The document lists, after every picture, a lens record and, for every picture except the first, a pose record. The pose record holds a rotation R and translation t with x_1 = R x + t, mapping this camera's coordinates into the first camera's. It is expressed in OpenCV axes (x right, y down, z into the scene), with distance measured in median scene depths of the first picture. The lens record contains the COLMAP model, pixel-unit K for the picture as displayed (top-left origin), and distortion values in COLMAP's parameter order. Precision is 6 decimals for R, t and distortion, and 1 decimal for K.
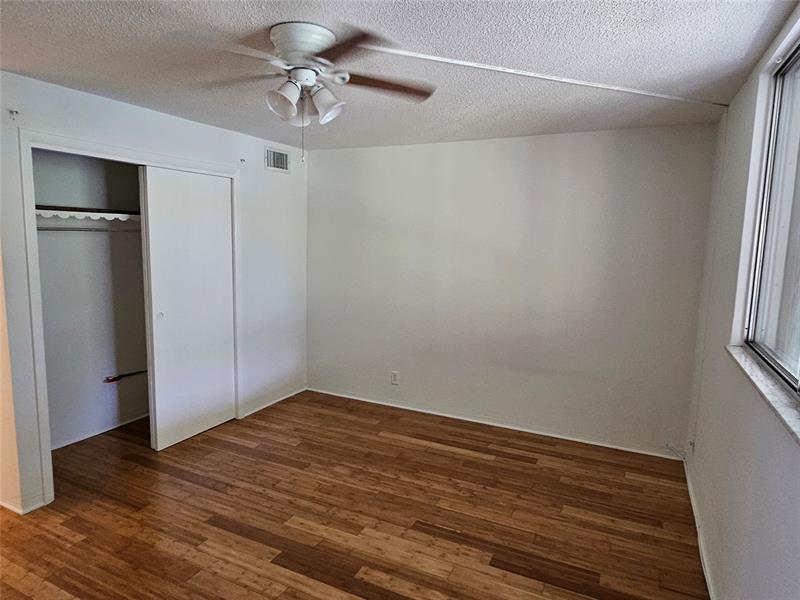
lens RADIAL K [[497.3, 0, 395.3], [0, 497.3, 298.6], [0, 0, 1]] dist [-0.006038, 0.003463]
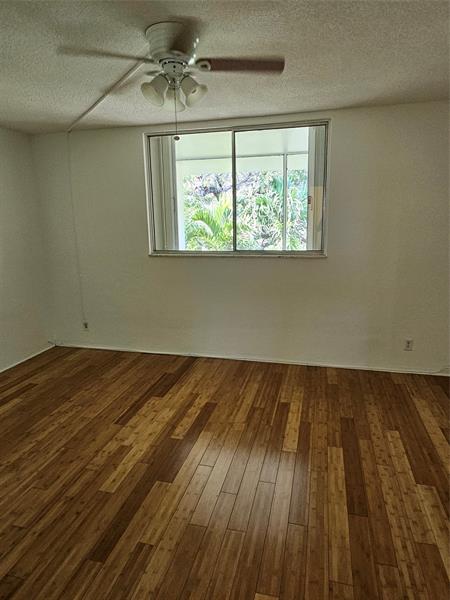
lens RADIAL K [[372.9, 0, 224.4], [0, 372.9, 298.9], [0, 0, 1]] dist [-0.006038, 0.003463]
pose [[-0.195017, -0.230234, 0.953394, -0.788888], [0.135784, 0.956360, 0.258725, -0.076296], [-0.971355, 0.179911, -0.155244, 0.727095]]
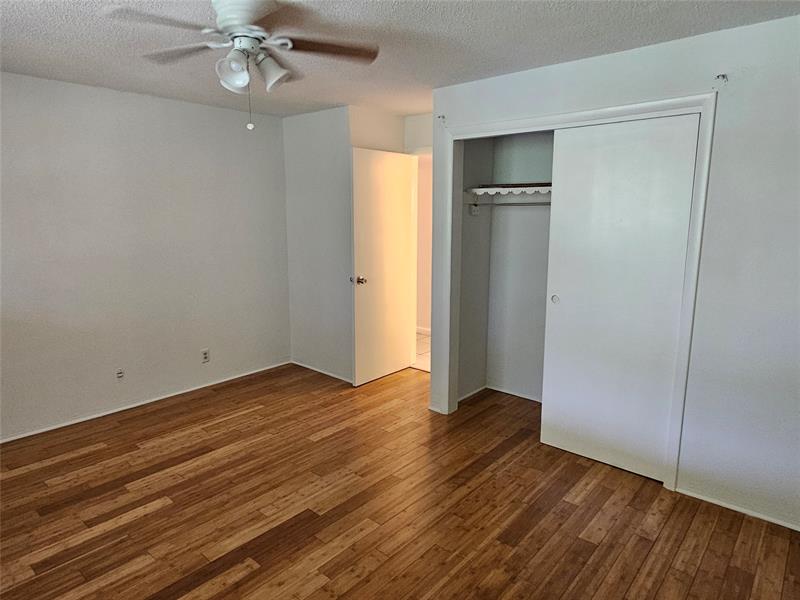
lens RADIAL K [[497.3, 0, 395.1], [0, 497.3, 301.7], [0, 0, 1]] dist [-0.006038, 0.003463]
pose [[-0.266534, 0.153207, -0.951571, 0.509770], [-0.128650, 0.972796, 0.192659, -0.108077], [0.955201, 0.173769, -0.239573, 1.055105]]
